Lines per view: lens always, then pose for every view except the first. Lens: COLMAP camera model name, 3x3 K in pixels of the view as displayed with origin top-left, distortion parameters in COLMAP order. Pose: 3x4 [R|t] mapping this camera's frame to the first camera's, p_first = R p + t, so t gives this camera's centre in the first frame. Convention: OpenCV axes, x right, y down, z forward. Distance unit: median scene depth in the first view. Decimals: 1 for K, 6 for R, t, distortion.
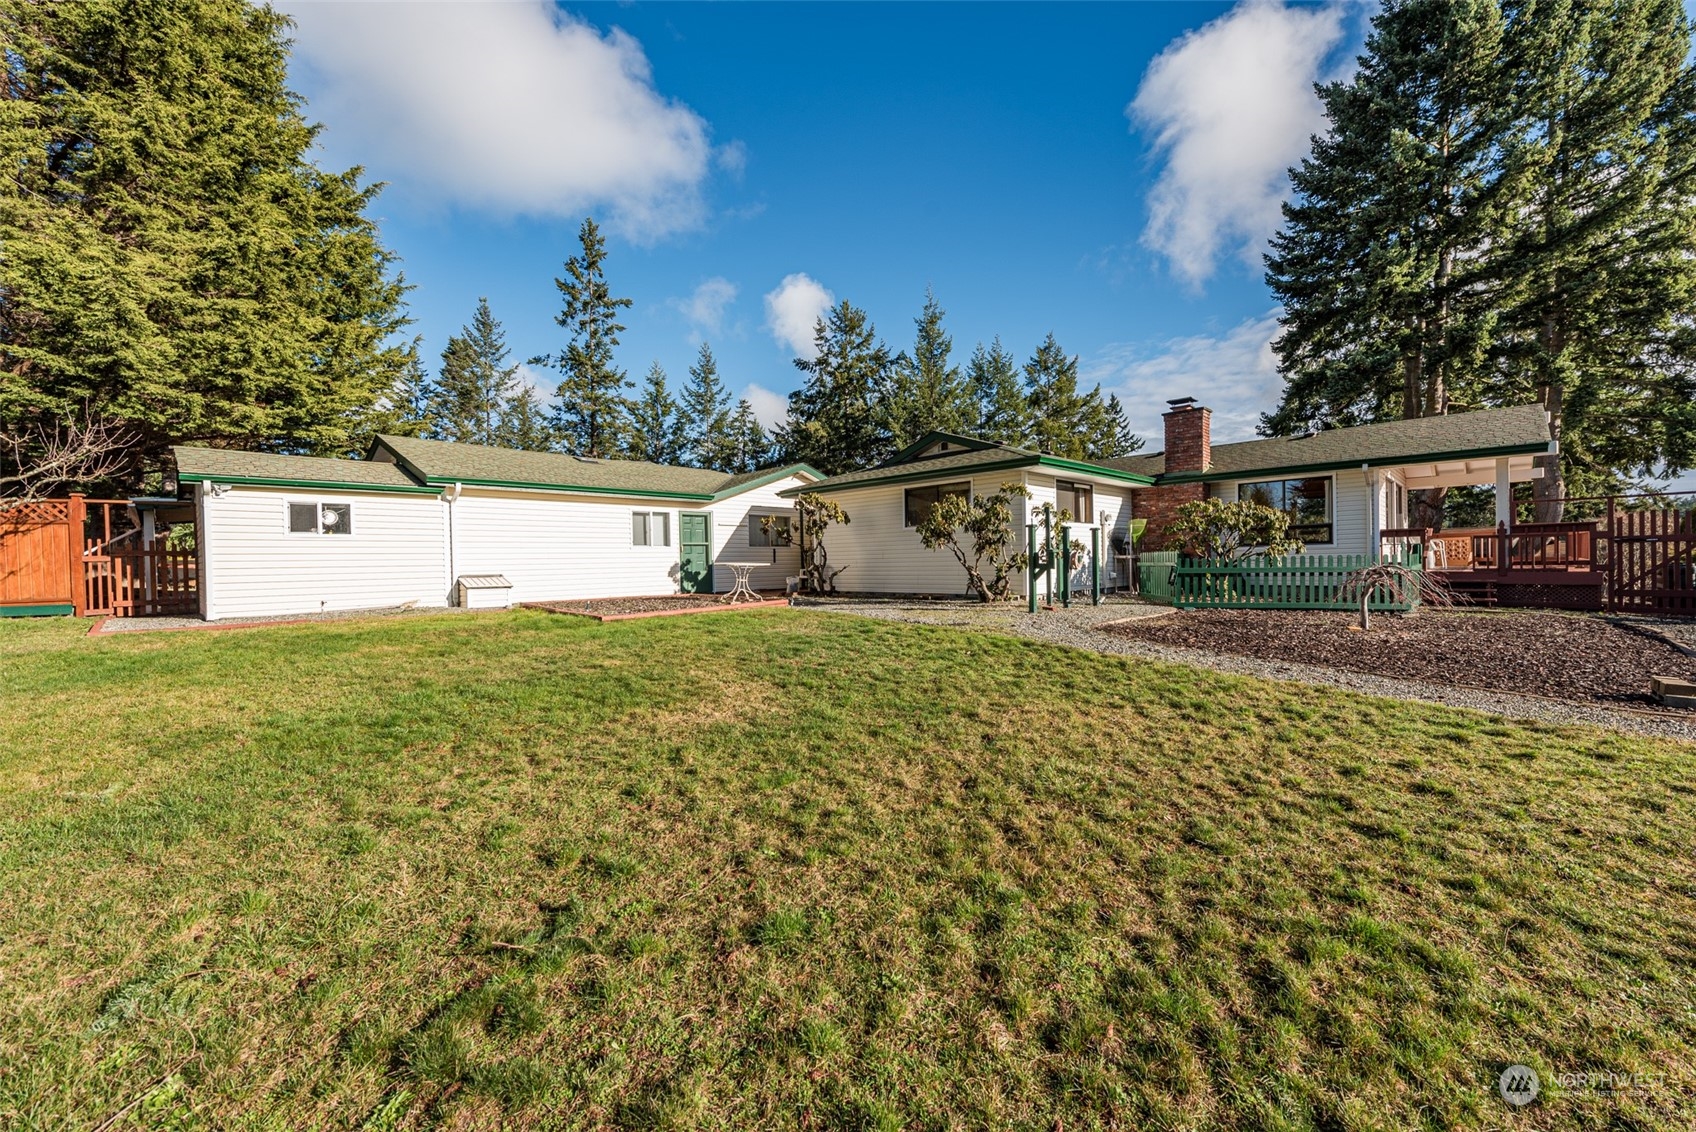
lens RADIAL K [[668.8, 0, 839.3], [0, 668.8, 563.2], [0, 0, 1]] dist [0.008338, -0.000900]
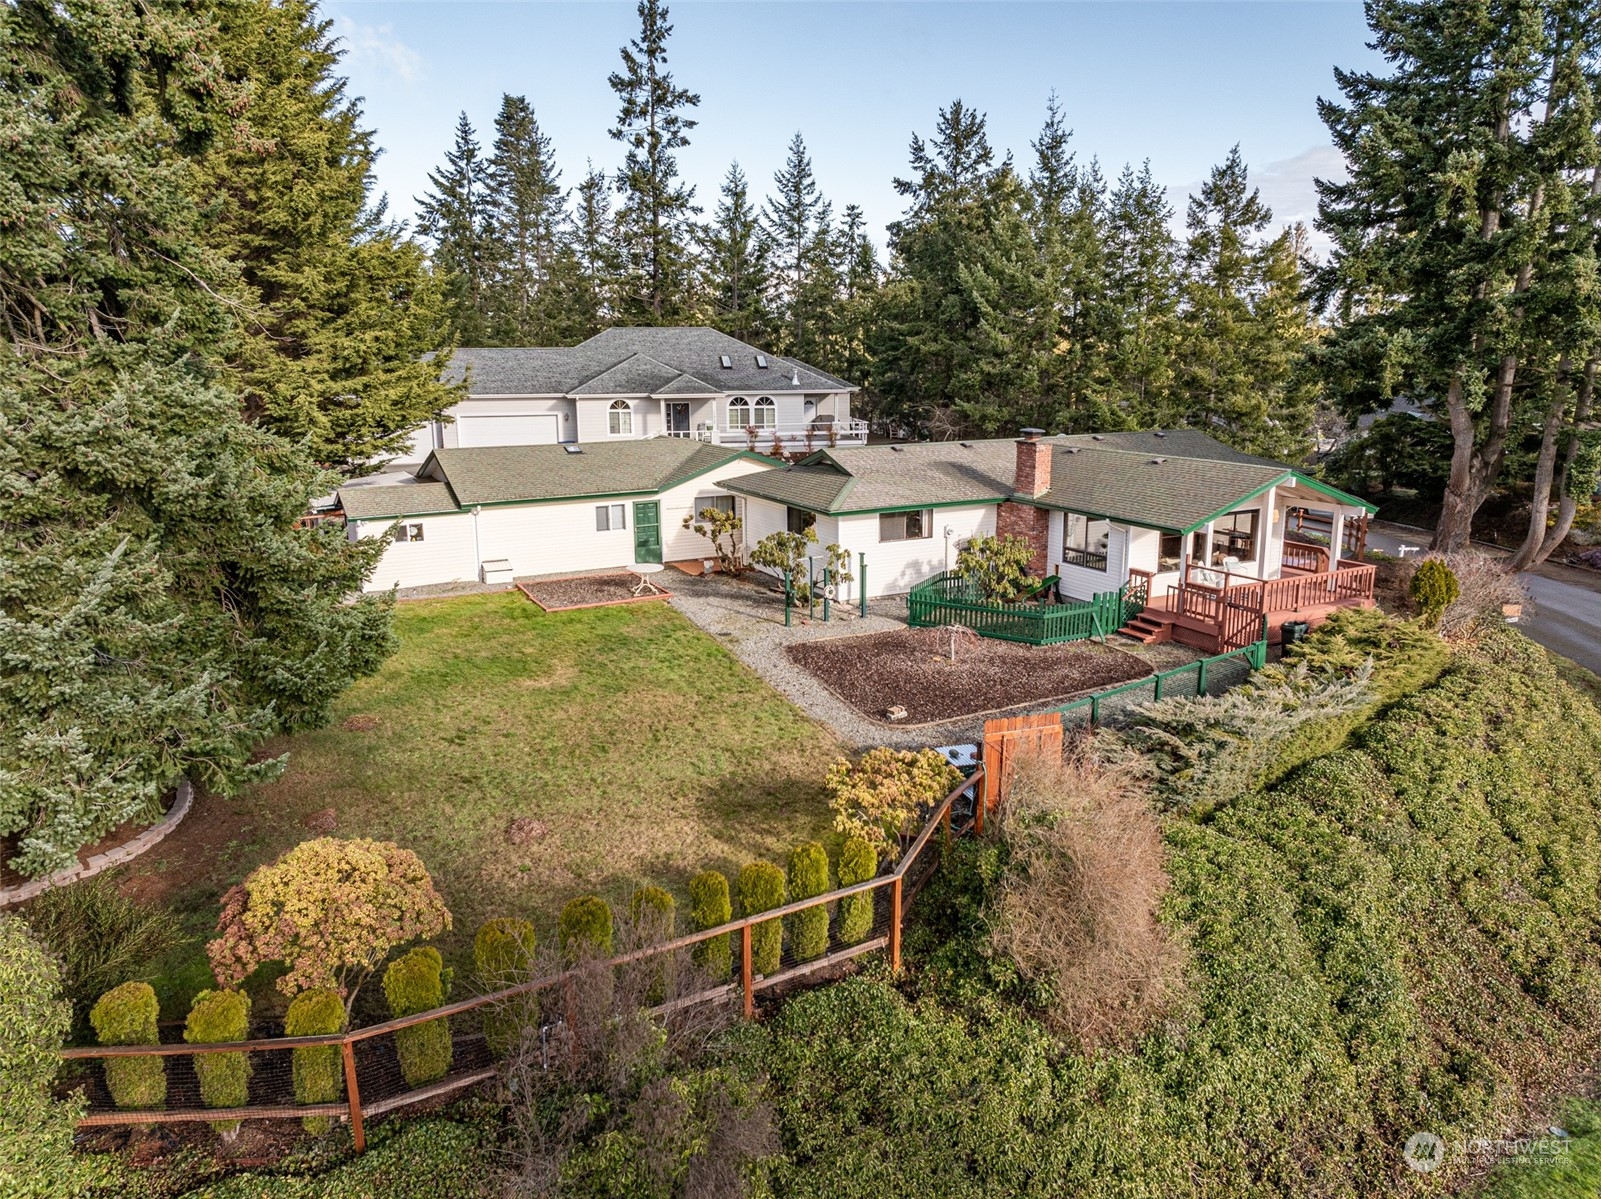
lens RADIAL K [[1143.8, 0, 796.1], [0, 1143.8, 593.3], [0, 0, 1]] dist [-0.022959, 0.011365]
pose [[0.953929, 0.082027, -0.288602, 0.239589], [-0.015446, 0.974053, 0.225793, -0.136670], [0.299635, -0.210933, 0.930444, -0.338446]]
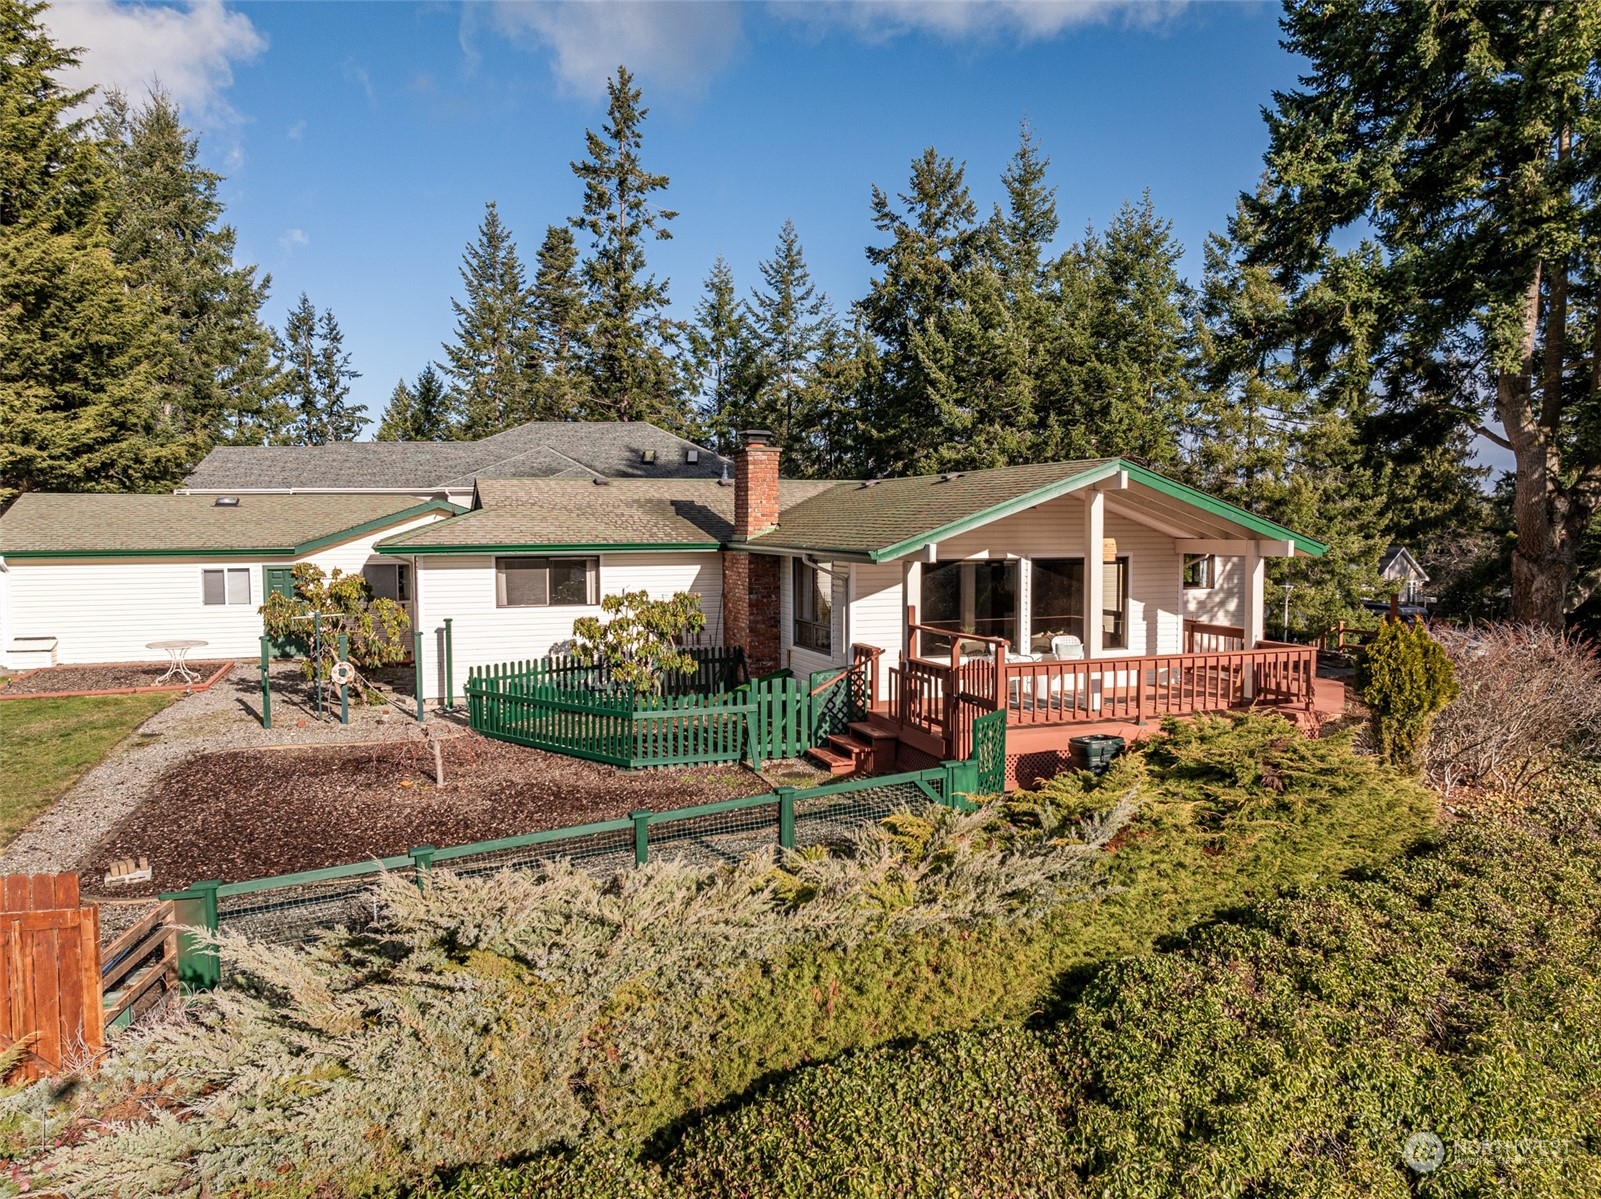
lens RADIAL K [[1143.8, 0, 797.6], [0, 1143.8, 597.3], [0, 0, 1]] dist [-0.022959, 0.011365]
pose [[0.897337, 0.046431, -0.438897, 0.369084], [-0.013739, 0.996908, 0.077373, -0.054792], [0.441132, -0.063400, 0.895200, -0.028852]]
